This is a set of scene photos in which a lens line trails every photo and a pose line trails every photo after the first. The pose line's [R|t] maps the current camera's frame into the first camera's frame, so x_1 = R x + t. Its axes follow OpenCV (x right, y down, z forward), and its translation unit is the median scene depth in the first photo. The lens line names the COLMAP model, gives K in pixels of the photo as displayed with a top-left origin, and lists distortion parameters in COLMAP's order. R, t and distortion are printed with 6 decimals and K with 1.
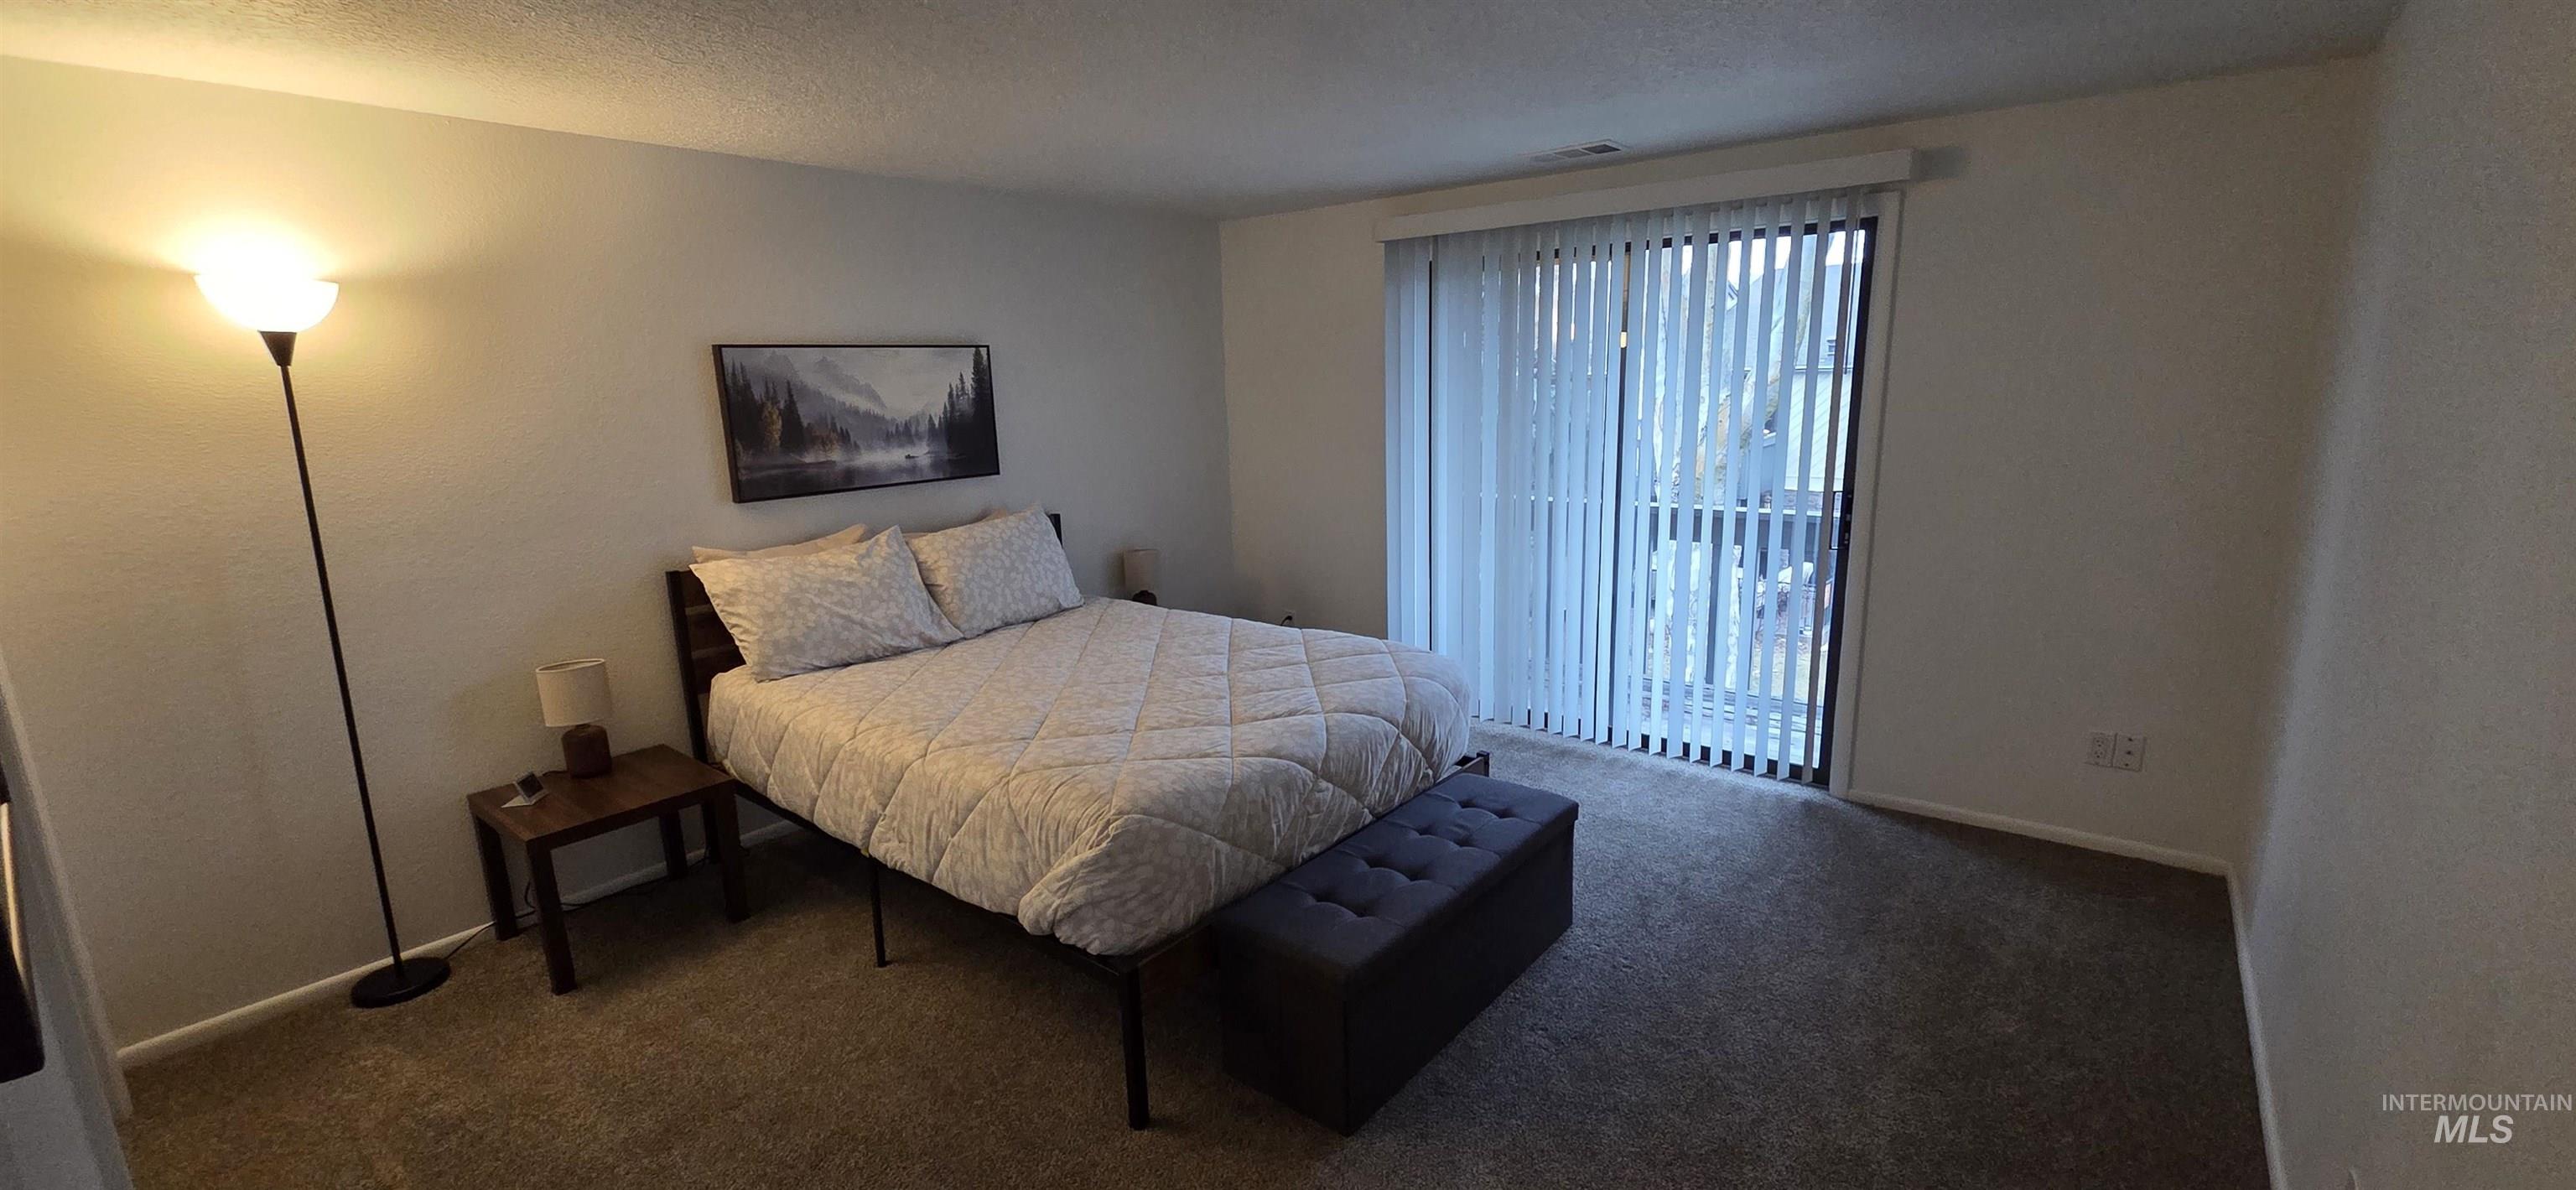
lens RADIAL K [[1046.9, 0, 1292.8], [0, 1046.9, 599.7], [0, 0, 1]] dist [0.006637, -0.000265]
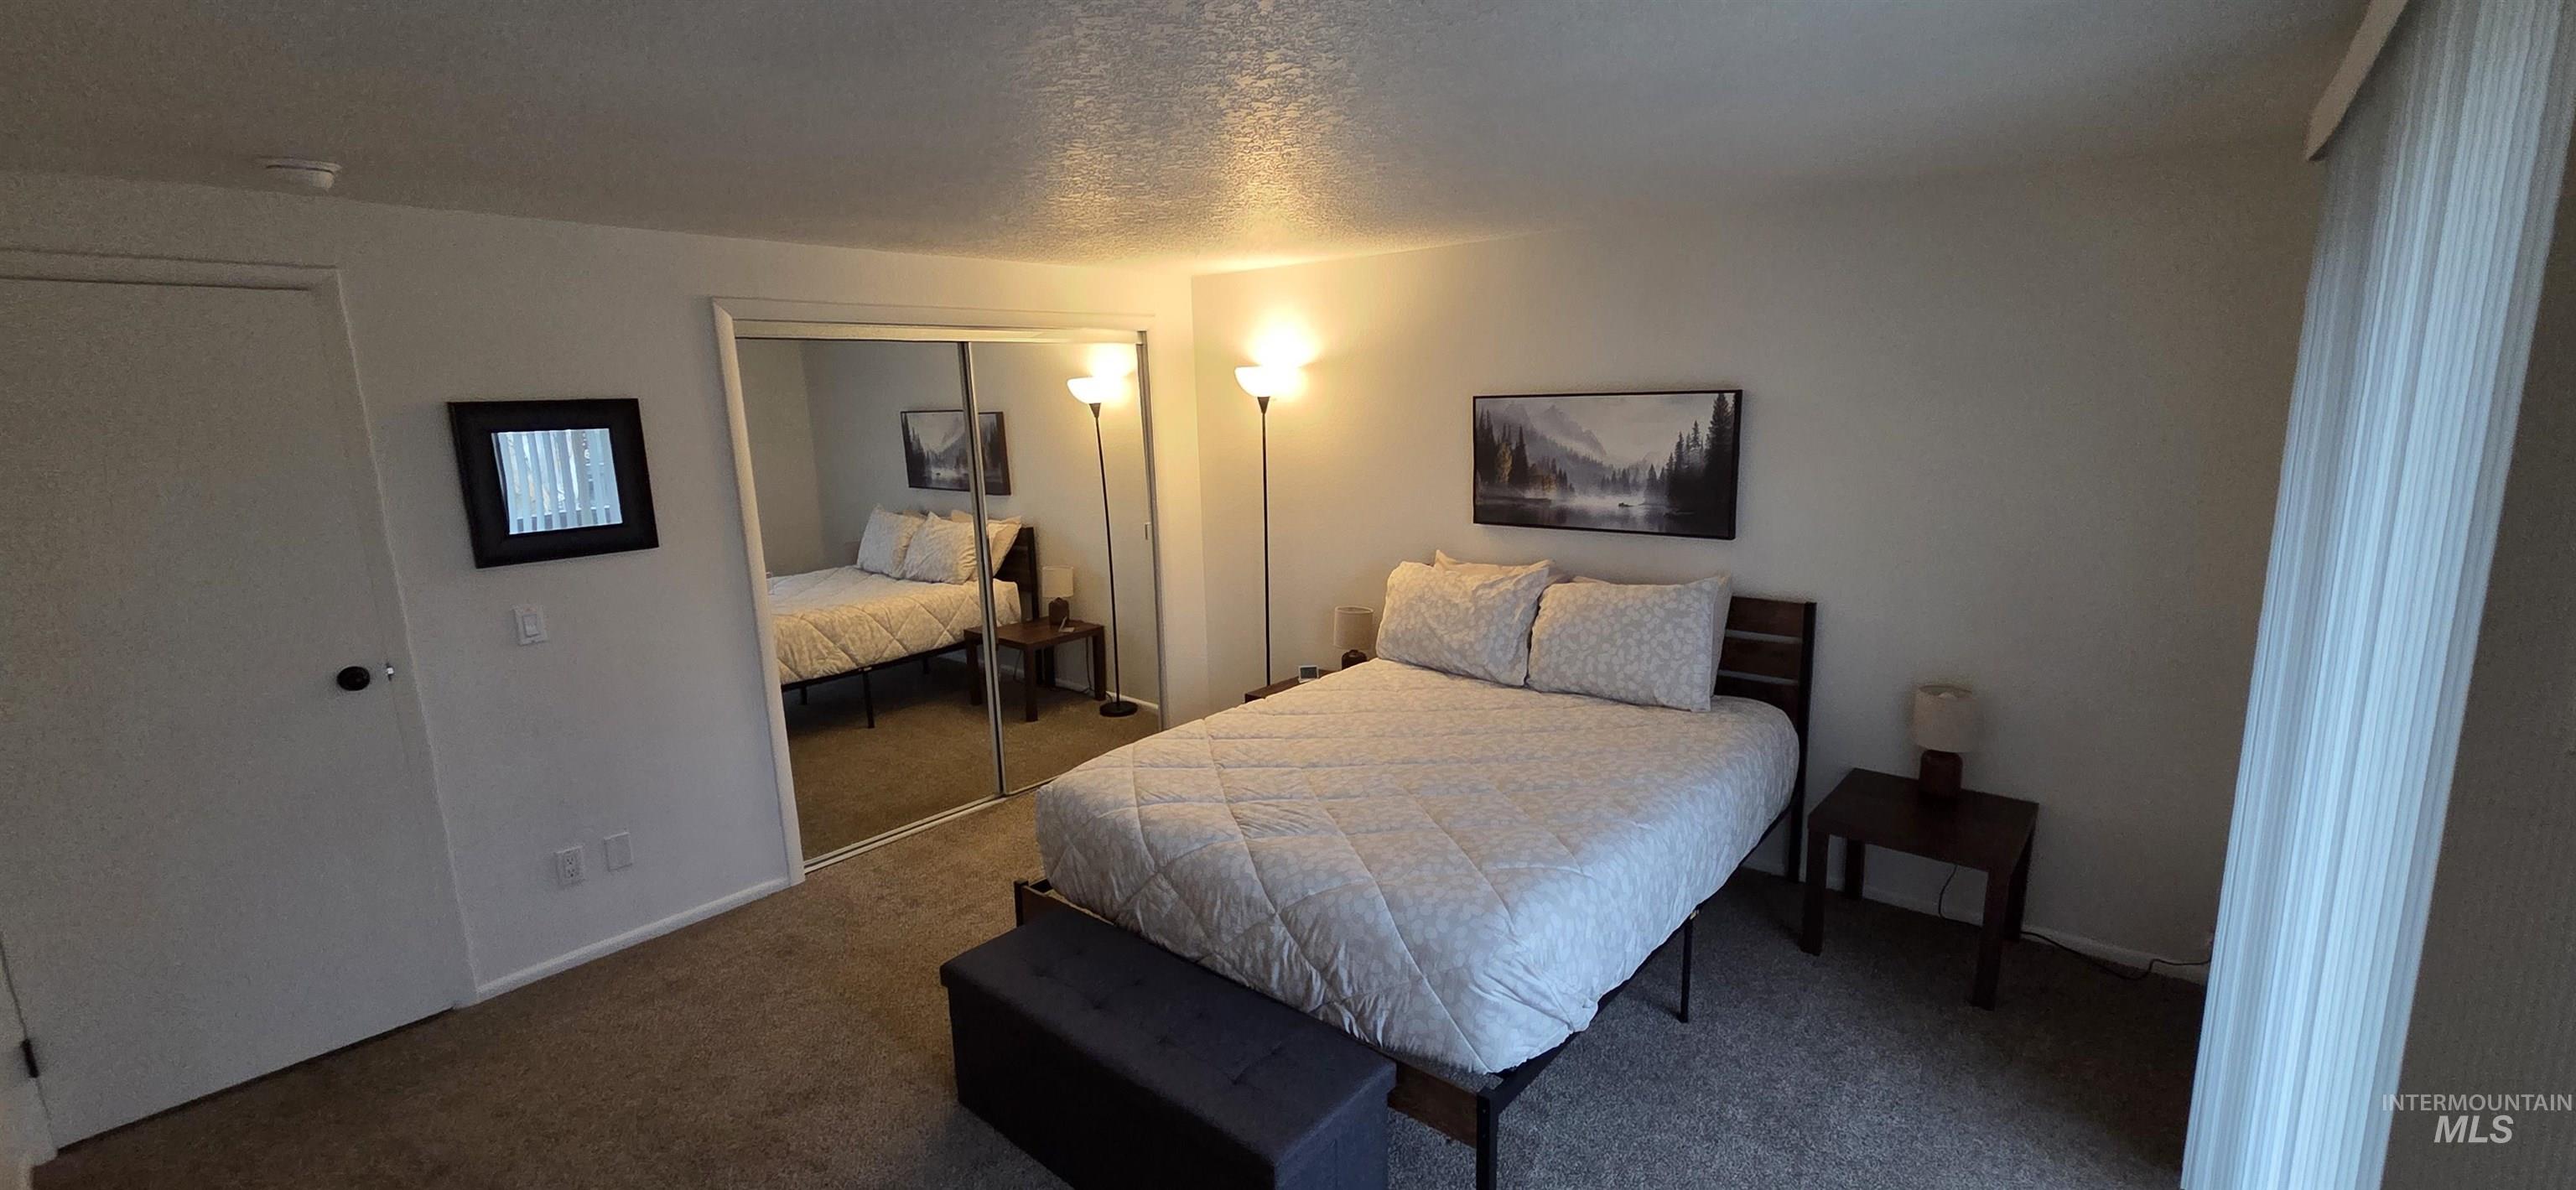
lens RADIAL K [[1046.9, 0, 1293.7], [0, 1046.9, 583.6], [0, 0, 1]] dist [0.006637, -0.000265]
pose [[-0.020008, 0.205725, -0.978405, 0.645012], [-0.185697, 0.960809, 0.205823, -0.220974], [0.982403, 0.185805, 0.018979, 0.726891]]
